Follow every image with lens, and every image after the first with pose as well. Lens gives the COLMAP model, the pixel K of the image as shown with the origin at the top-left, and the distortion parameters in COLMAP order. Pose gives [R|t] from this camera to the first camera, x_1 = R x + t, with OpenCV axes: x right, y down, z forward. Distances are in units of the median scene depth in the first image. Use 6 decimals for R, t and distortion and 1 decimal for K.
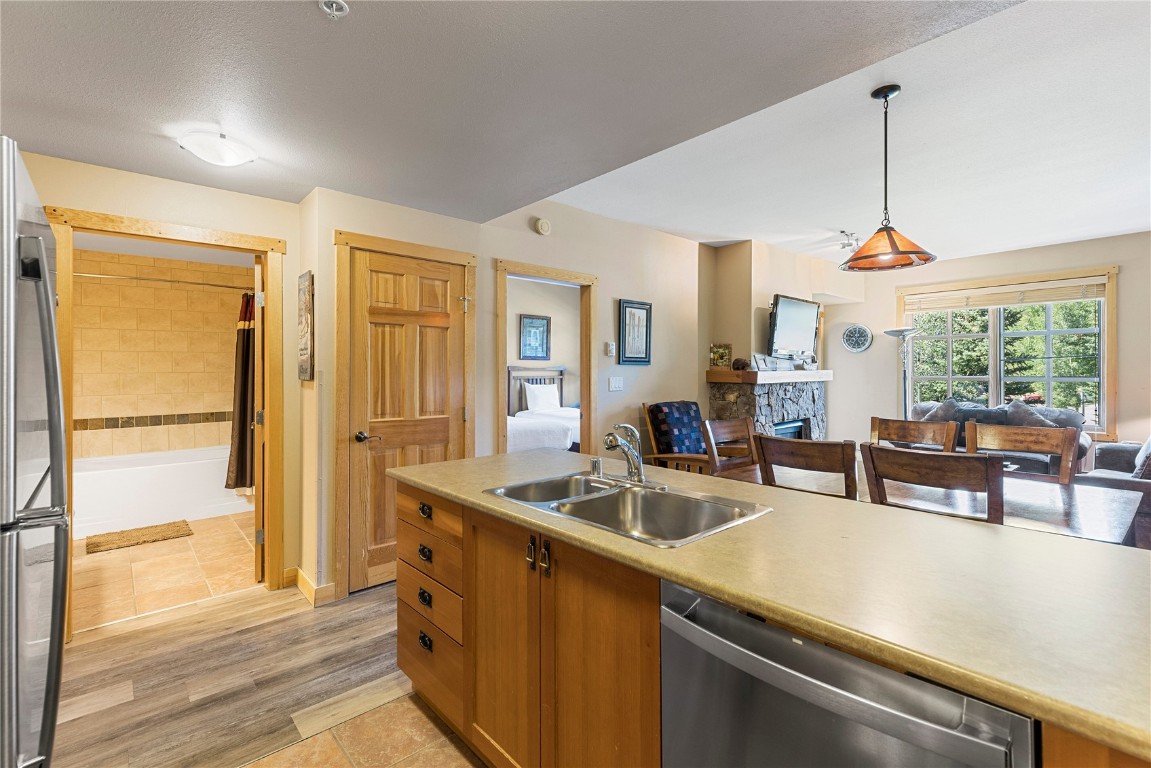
lens RADIAL K [[520.3, 0, 575.0], [0, 520.3, 378.1], [0, 0, 1]] dist [0.007372, 0.000065]
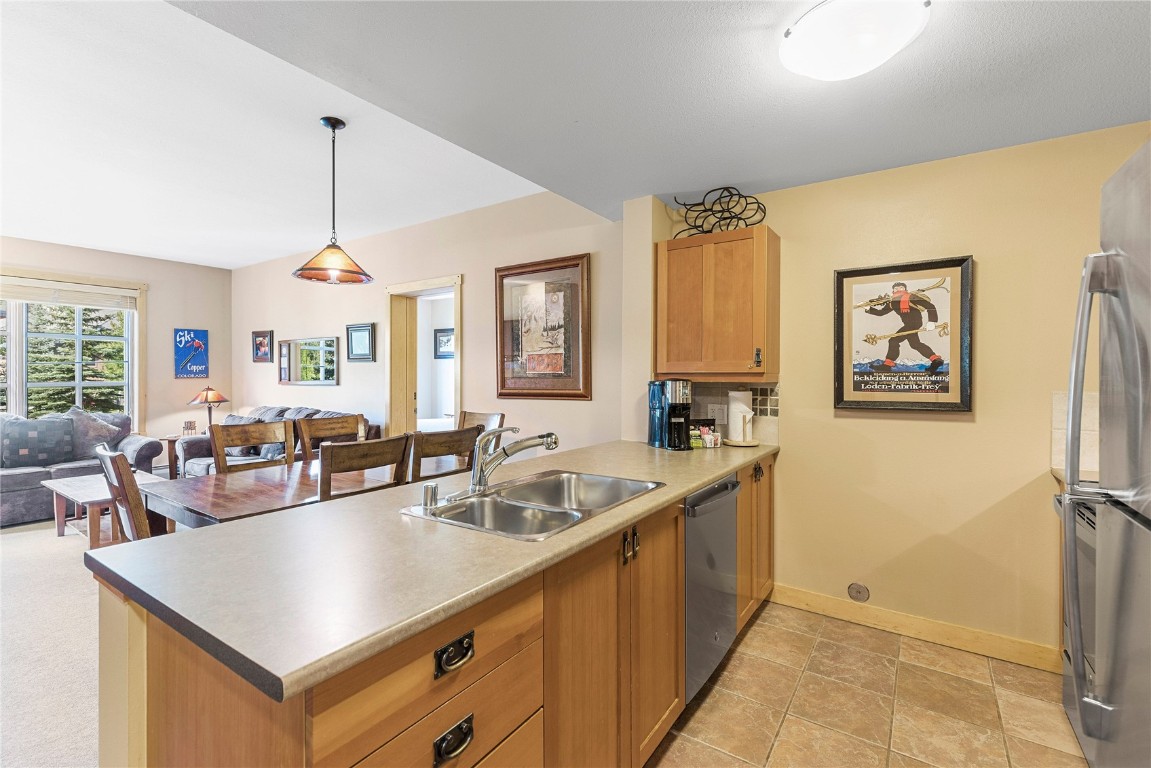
lens RADIAL K [[520.3, 0, 575.0], [0, 520.3, 378.1], [0, 0, 1]] dist [0.007372, 0.000065]
pose [[-0.238246, 0.001833, 0.971203, -0.460144], [0.011552, 0.999933, 0.000947, -0.001317], [-0.971136, 0.011445, -0.238251, 0.584607]]
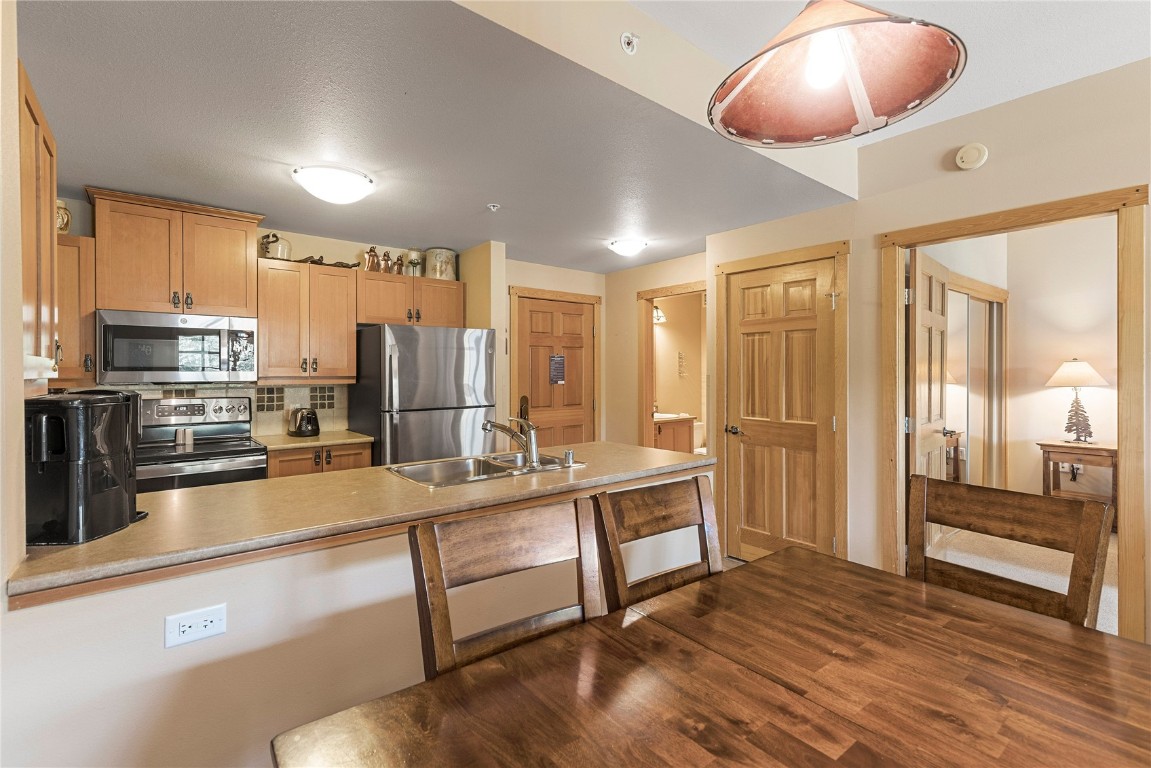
lens RADIAL K [[520.3, 0, 575.0], [0, 520.3, 378.1], [0, 0, 1]] dist [0.007372, 0.000065]
pose [[-0.043713, 0.013670, -0.998951, 0.737937], [-0.010397, 0.999846, 0.014137, -0.018094], [0.998990, 0.011004, -0.043564, 0.634088]]
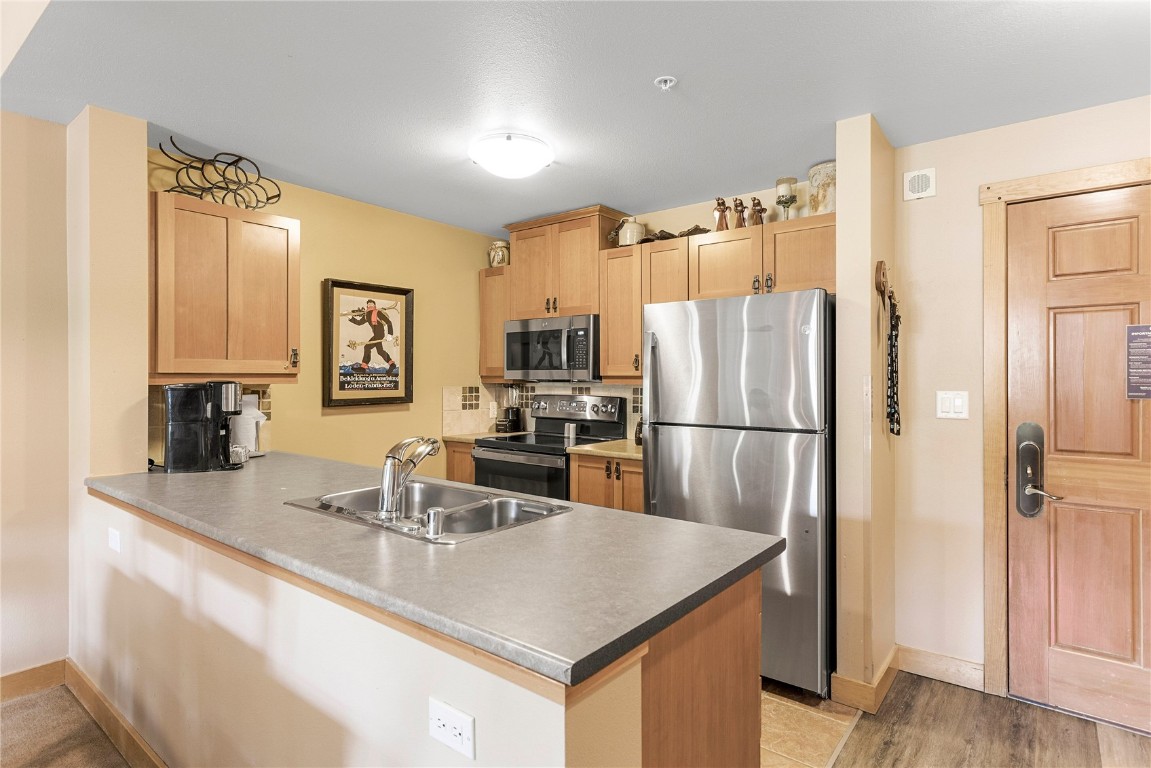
lens RADIAL K [[599.4, 0, 576.8], [0, 599.4, 375.9], [0, 0, 1]] dist [-0.000806, 0.002133]
pose [[-0.985355, 0.002692, -0.170492, -0.002827], [0.000436, 0.999912, 0.013268, -0.013830], [0.170513, 0.012999, -0.985270, 1.054857]]
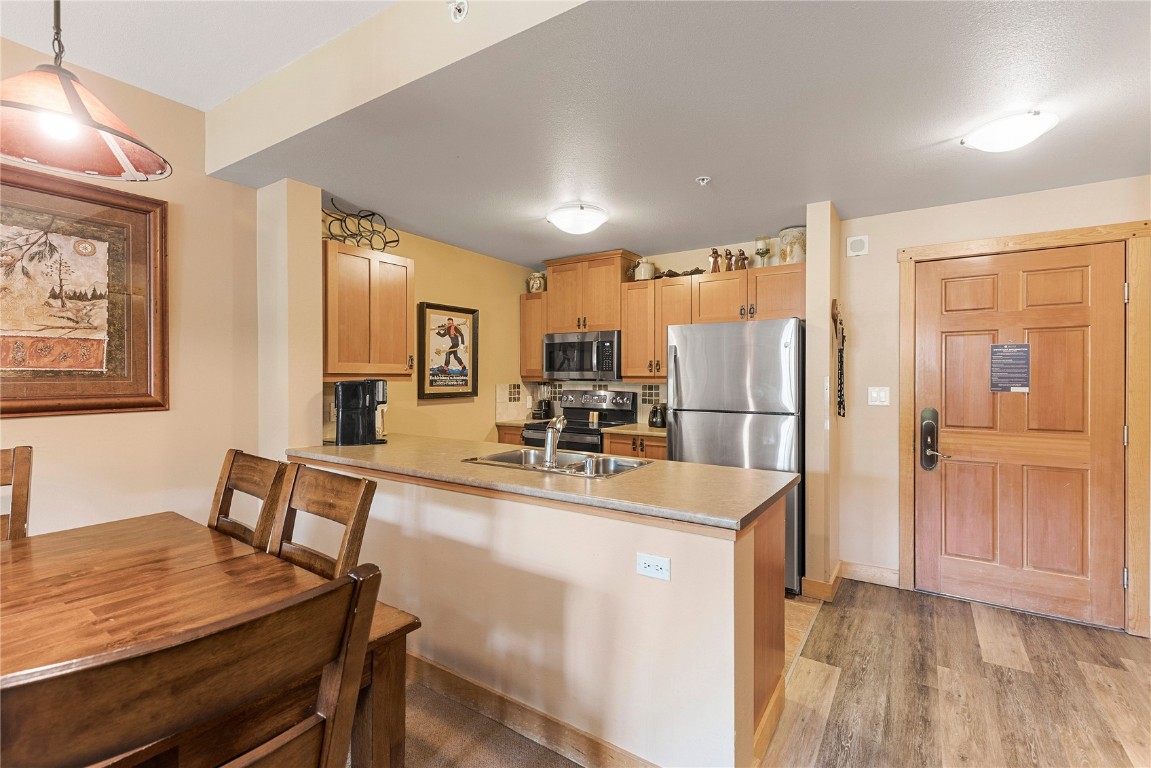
lens RADIAL K [[520.3, 0, 575.0], [0, 520.3, 378.1], [0, 0, 1]] dist [0.007372, 0.000065]
pose [[-0.968502, 0.001296, -0.249002, 0.198103], [-0.003026, 0.999851, 0.016975, -0.016000], [0.248987, 0.017194, -0.968354, 1.196068]]
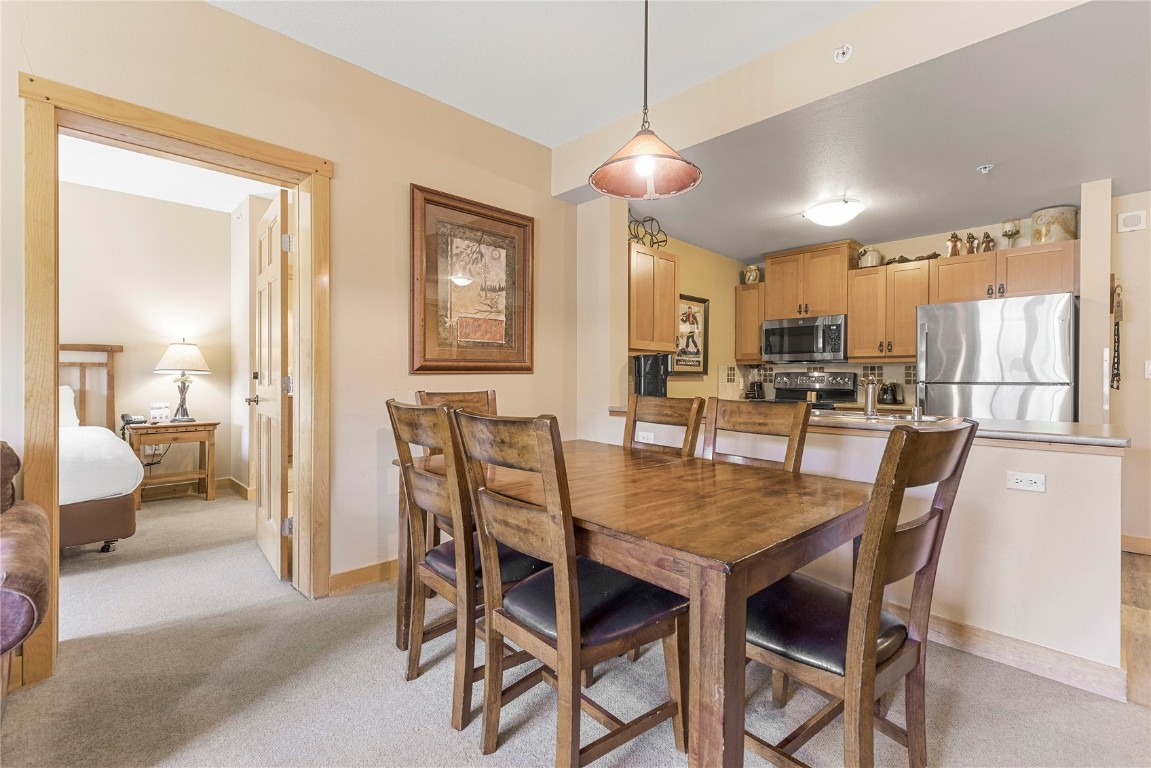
lens RADIAL K [[514.3, 0, 573.2], [0, 514.3, 379.2], [0, 0, 1]] dist [0.004938, 0.000000]
pose [[-0.999021, -0.002688, -0.044154, 0.555158], [-0.003375, 0.999874, 0.015488, 0.041065], [0.044107, 0.015621, -0.998905, 1.318733]]
